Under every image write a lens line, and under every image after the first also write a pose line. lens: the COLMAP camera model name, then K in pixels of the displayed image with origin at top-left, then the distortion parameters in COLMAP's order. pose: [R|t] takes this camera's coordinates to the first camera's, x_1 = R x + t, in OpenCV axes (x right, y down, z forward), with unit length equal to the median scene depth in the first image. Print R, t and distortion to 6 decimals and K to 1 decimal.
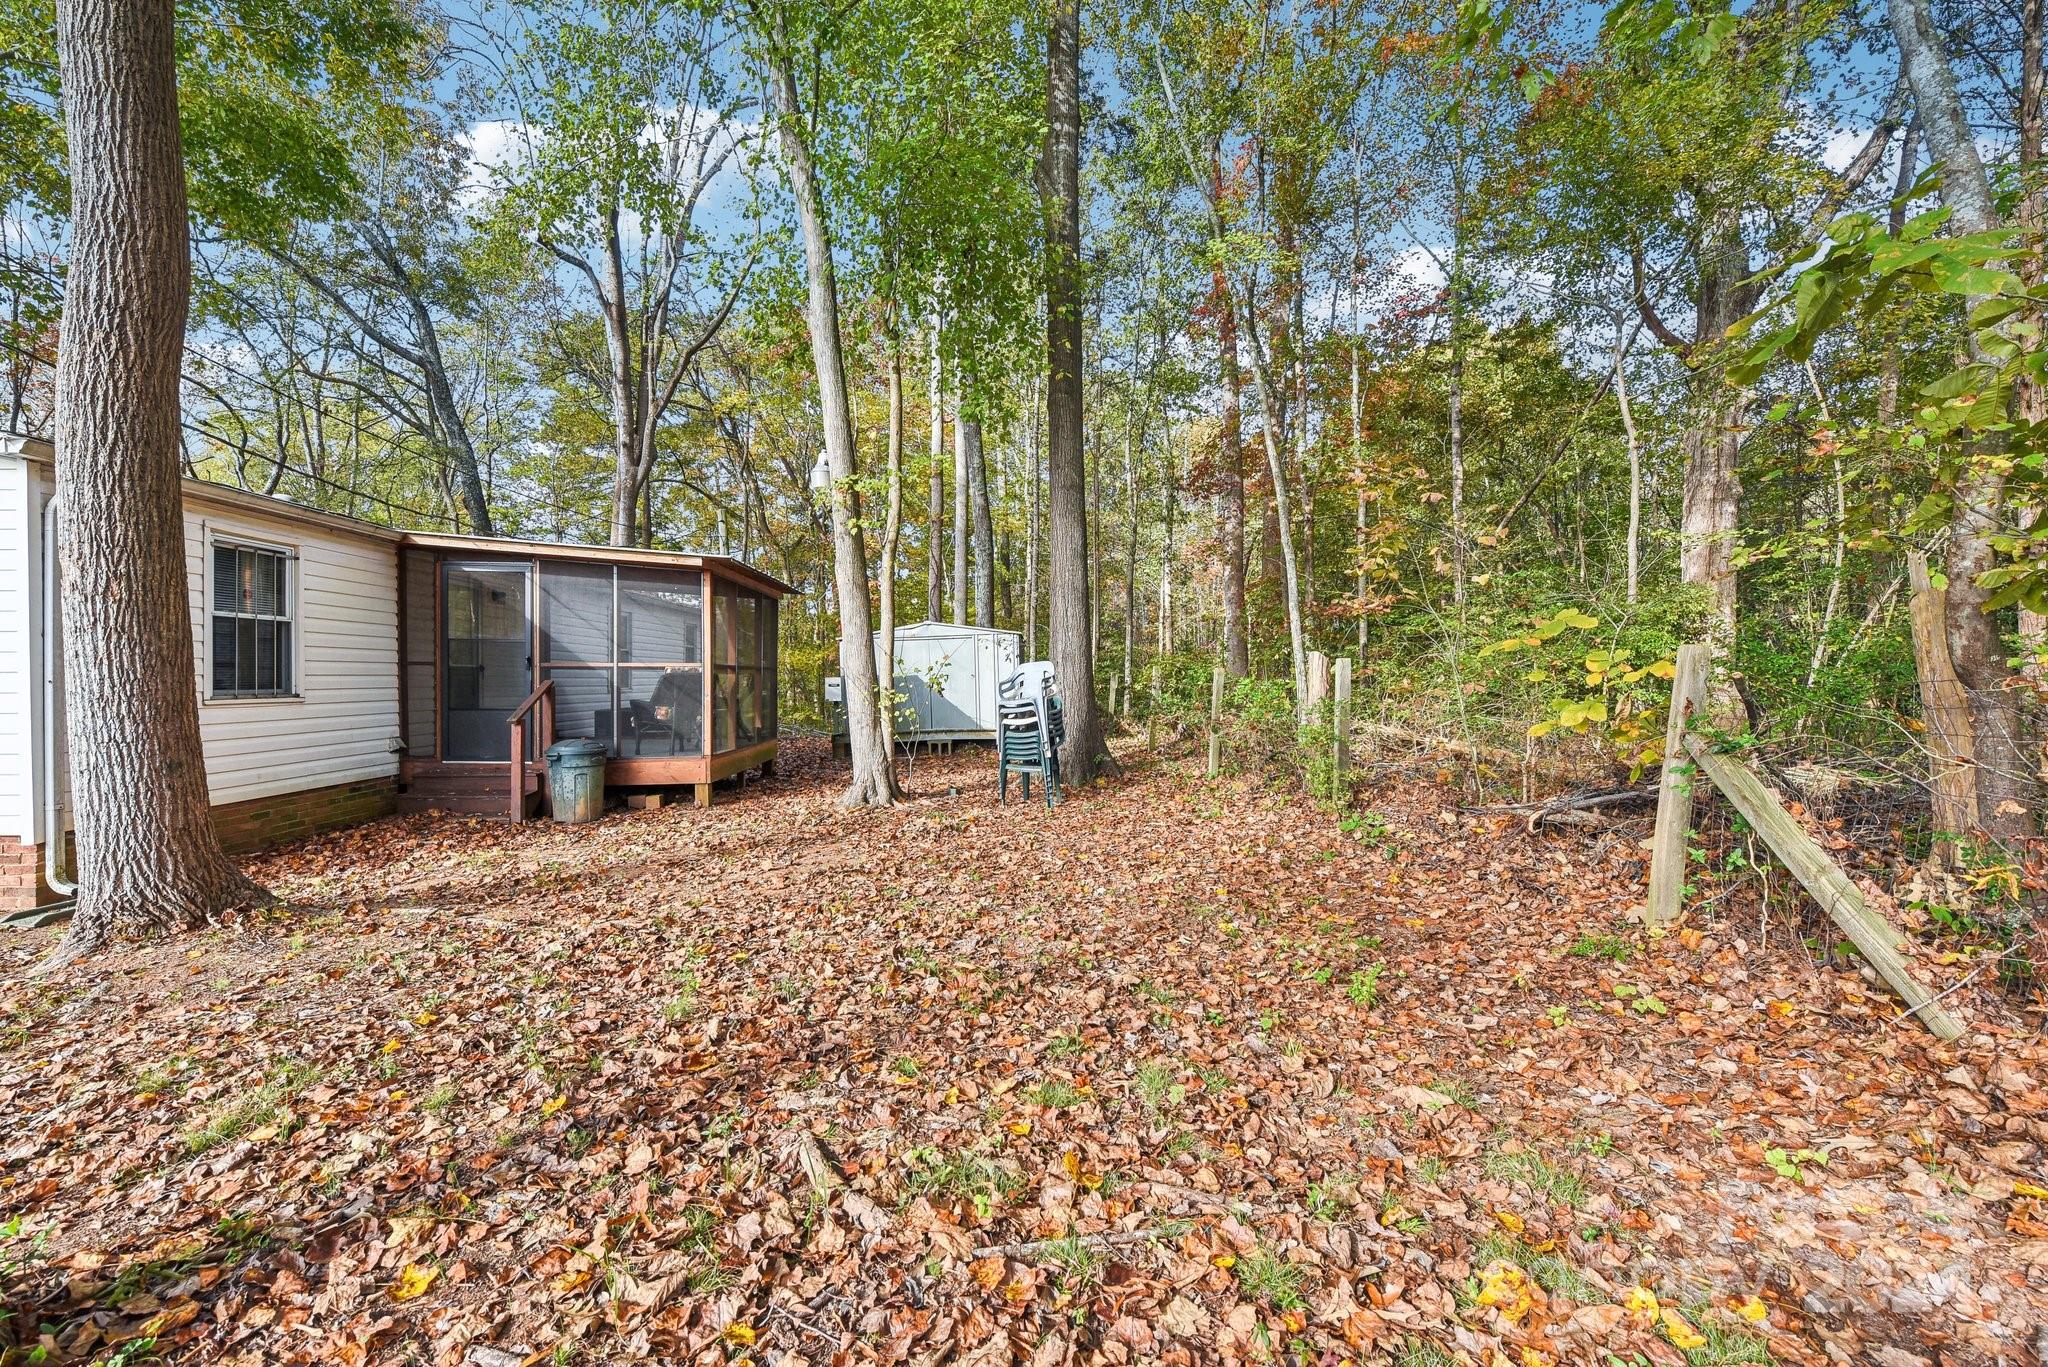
lens RADIAL K [[845.7, 0, 1023.3], [0, 845.7, 685.9], [0, 0, 1]] dist [-0.019044, -0.001007]
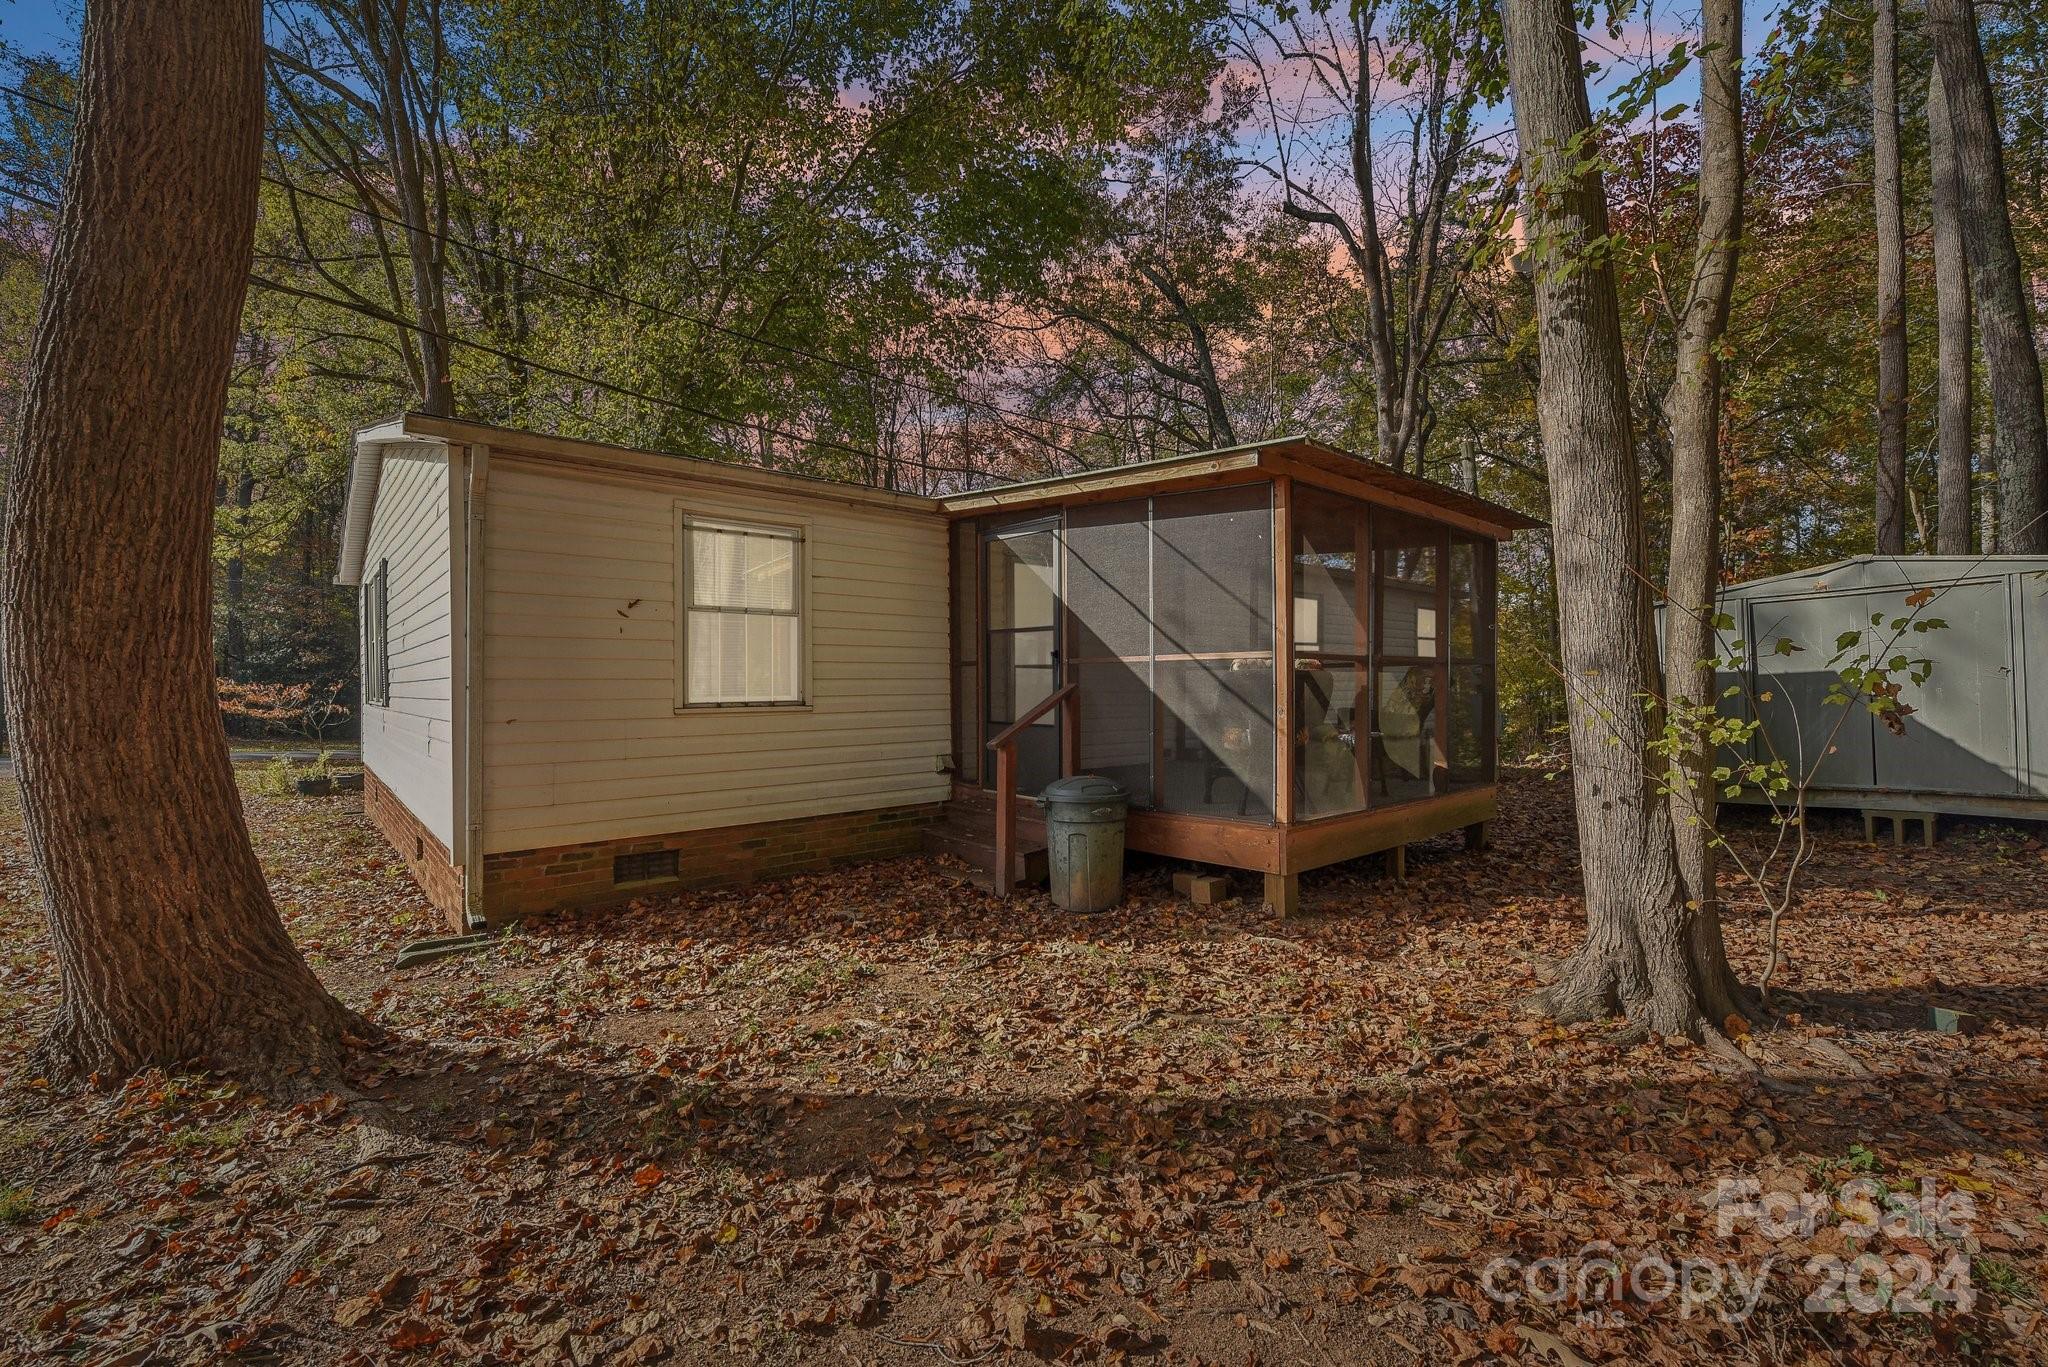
lens RADIAL K [[845.7, 0, 1019.2], [0, 845.7, 694.2], [0, 0, 1]] dist [-0.019044, -0.001007]
pose [[0.607887, 0.004196, -0.794013, -0.052555], [-0.000826, 0.999989, 0.004652, -0.001479], [0.794023, -0.002172, 0.607884, 0.550855]]
